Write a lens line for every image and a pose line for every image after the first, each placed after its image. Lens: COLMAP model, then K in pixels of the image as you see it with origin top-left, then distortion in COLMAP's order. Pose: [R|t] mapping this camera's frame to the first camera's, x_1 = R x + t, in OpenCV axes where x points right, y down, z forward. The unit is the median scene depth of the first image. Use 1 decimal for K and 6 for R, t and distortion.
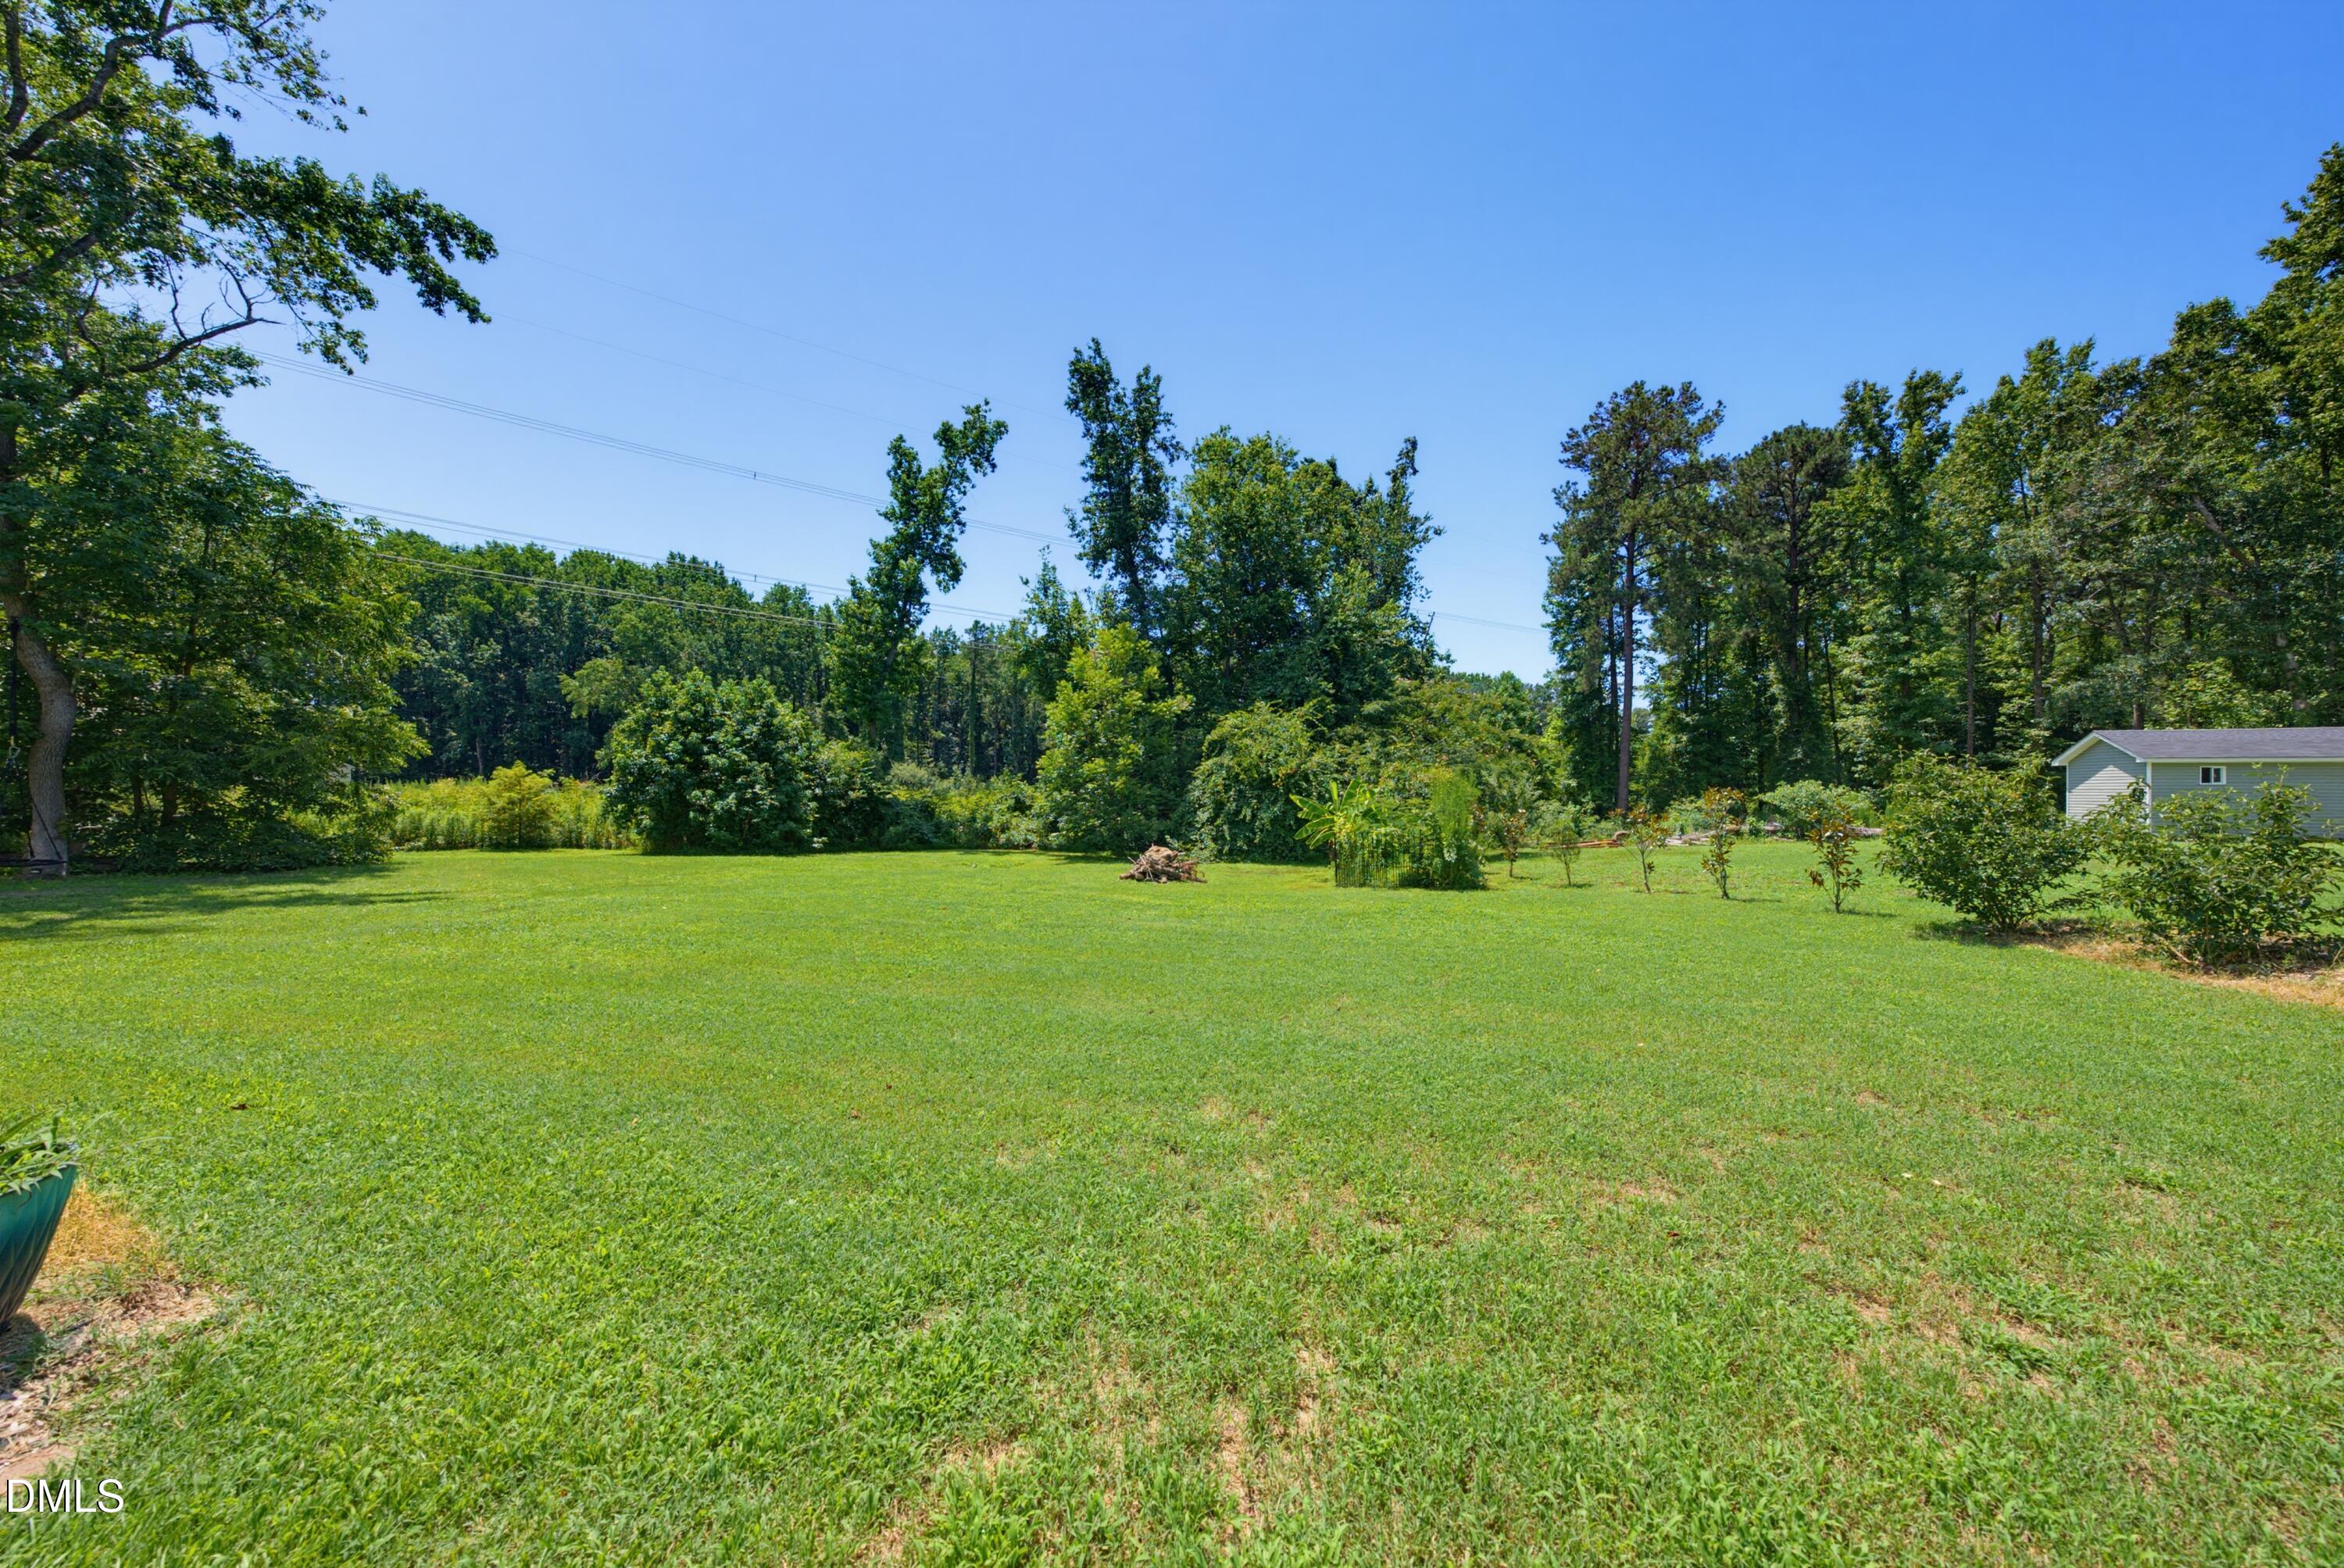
lens RADIAL K [[814.2, 0, 1177.7], [0, 814.2, 782.3], [0, 0, 1]] dist [-0.006677, 0.005643]
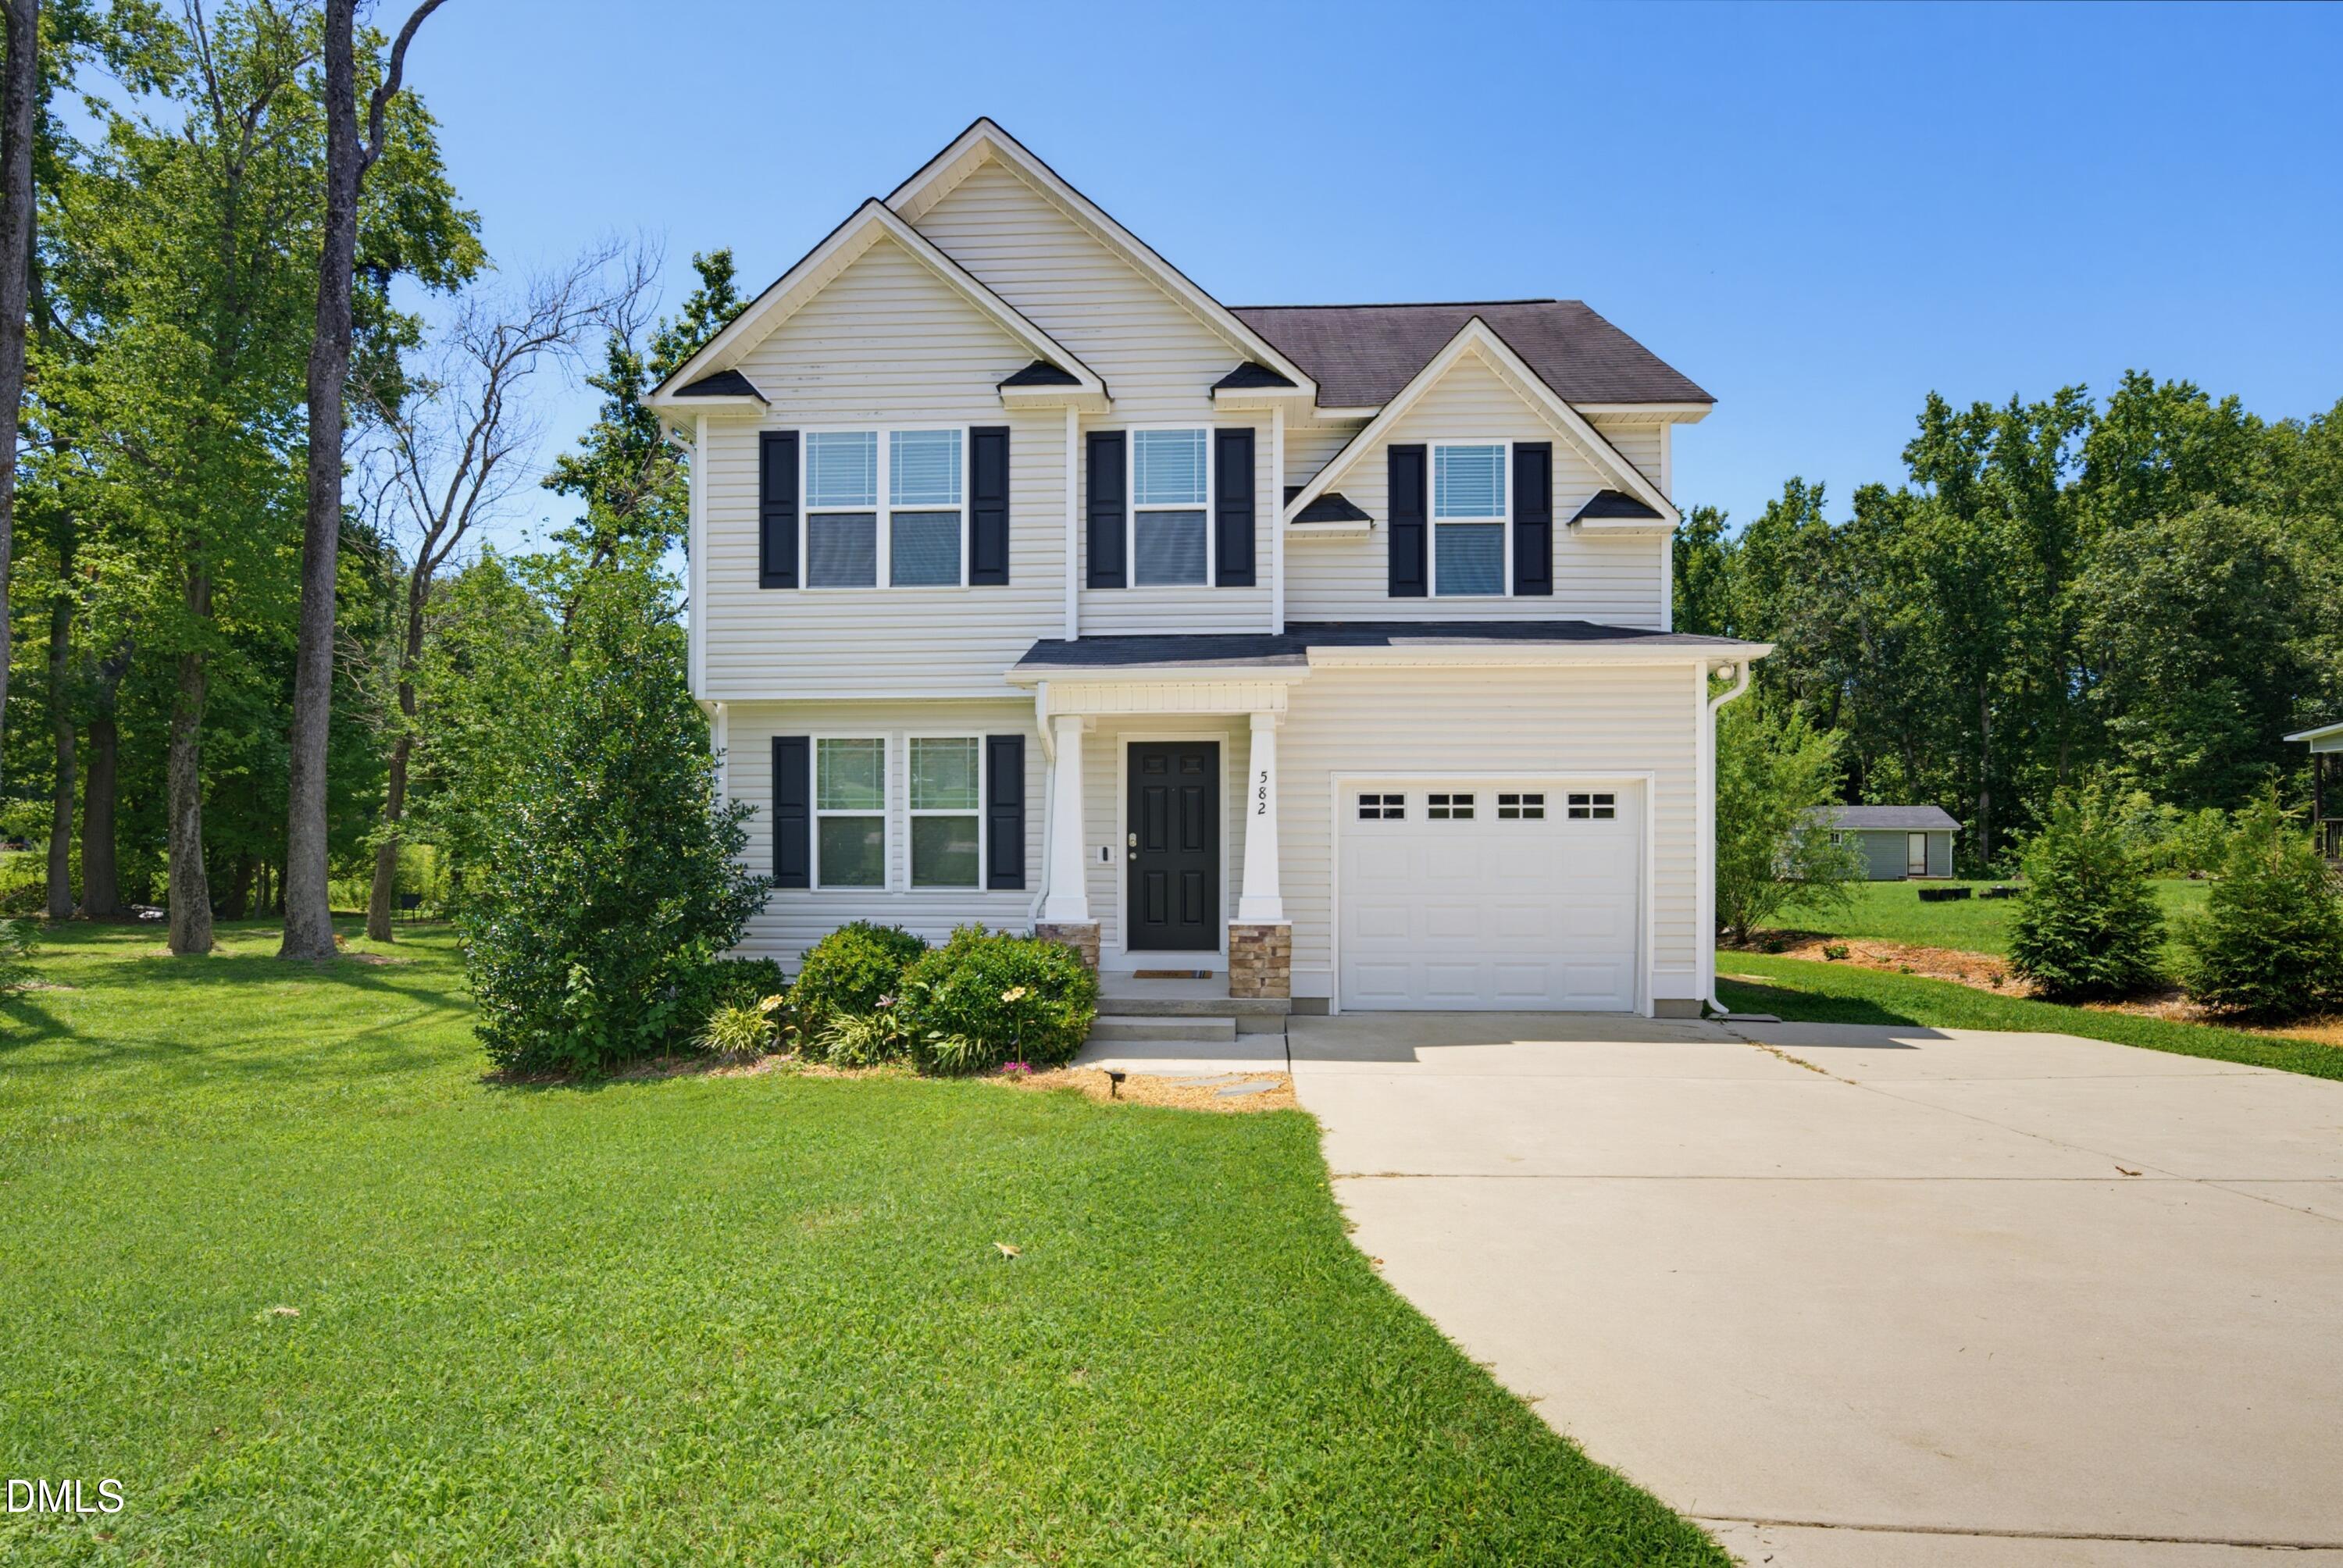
lens RADIAL K [[1191.2, 0, 1191.6], [0, 1191.2, 819.2], [0, 0, 1]] dist [-0.002500, -0.002300]
pose [[0.969584, 0.001193, 0.244754, -0.321386], [-0.002777, 0.999977, 0.006126, -0.041467], [-0.244741, -0.006619, 0.969566, -0.646460]]
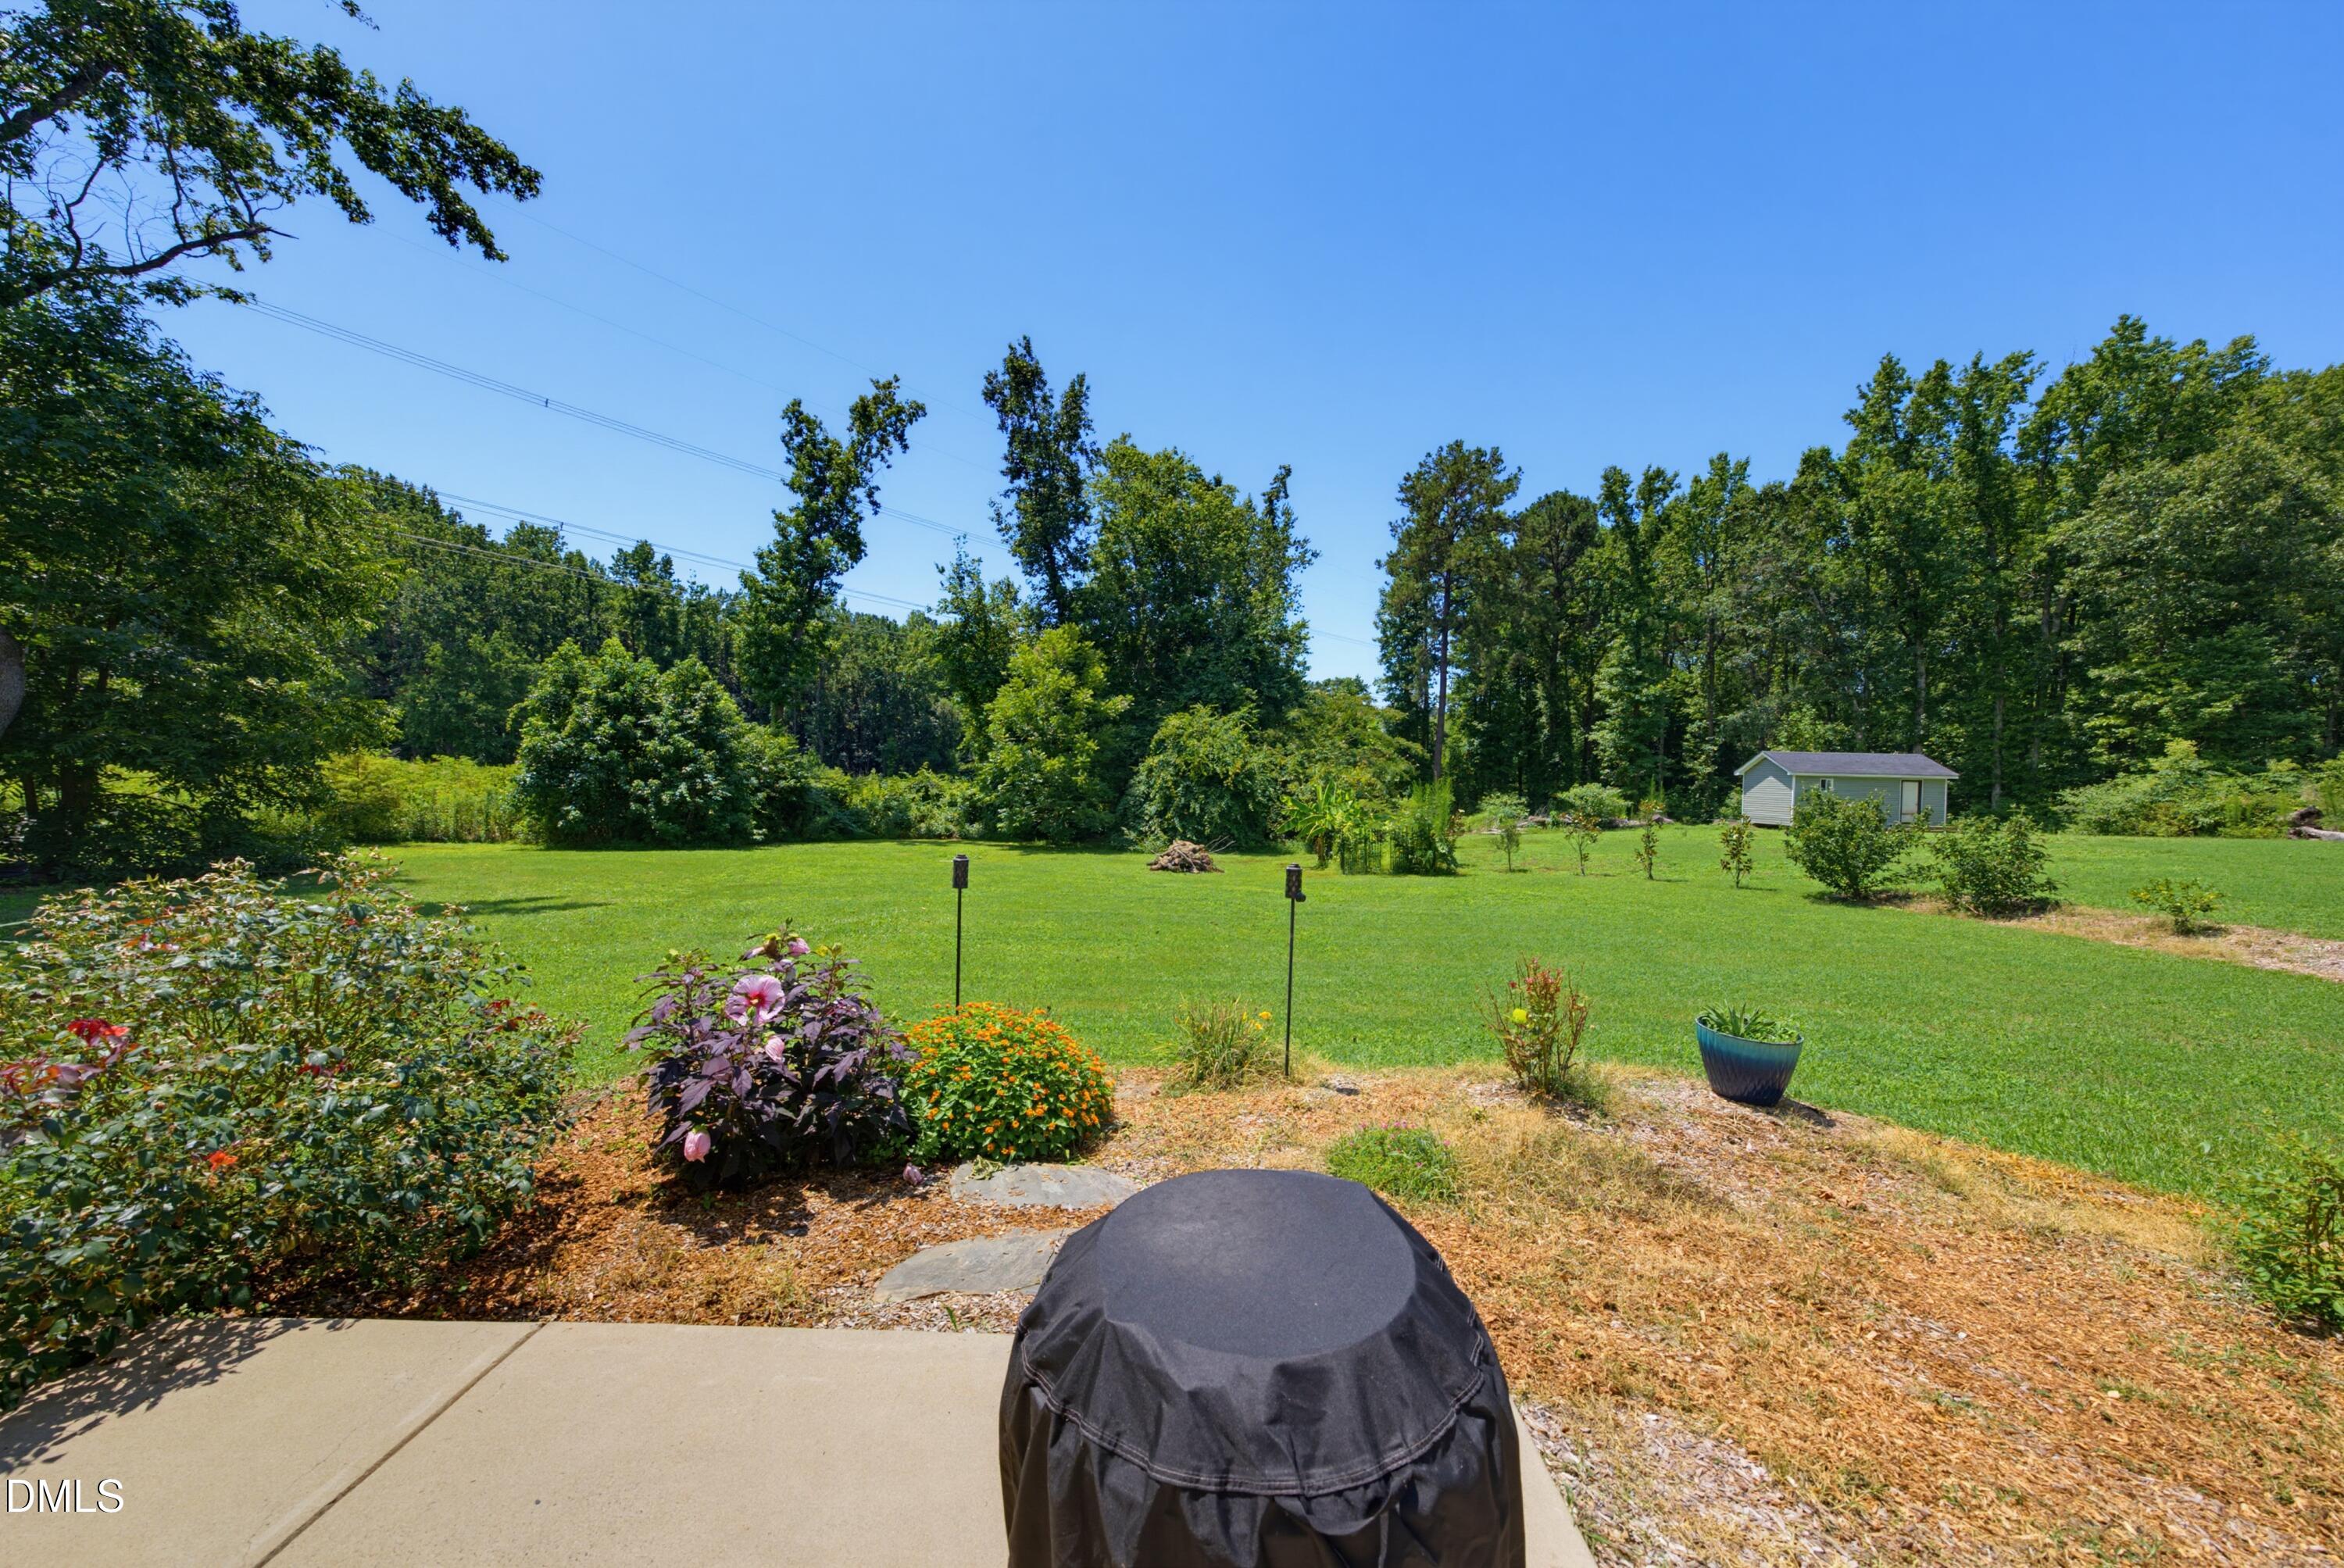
lens RADIAL K [[814.2, 0, 1186.3], [0, 814.2, 784.0], [0, 0, 1]] dist [-0.006677, 0.005643]
pose [[0.957293, 0.013994, 0.288781, -0.188639], [-0.021234, 0.999534, 0.021951, -0.013330], [-0.288339, -0.027145, 0.957143, -0.042792]]
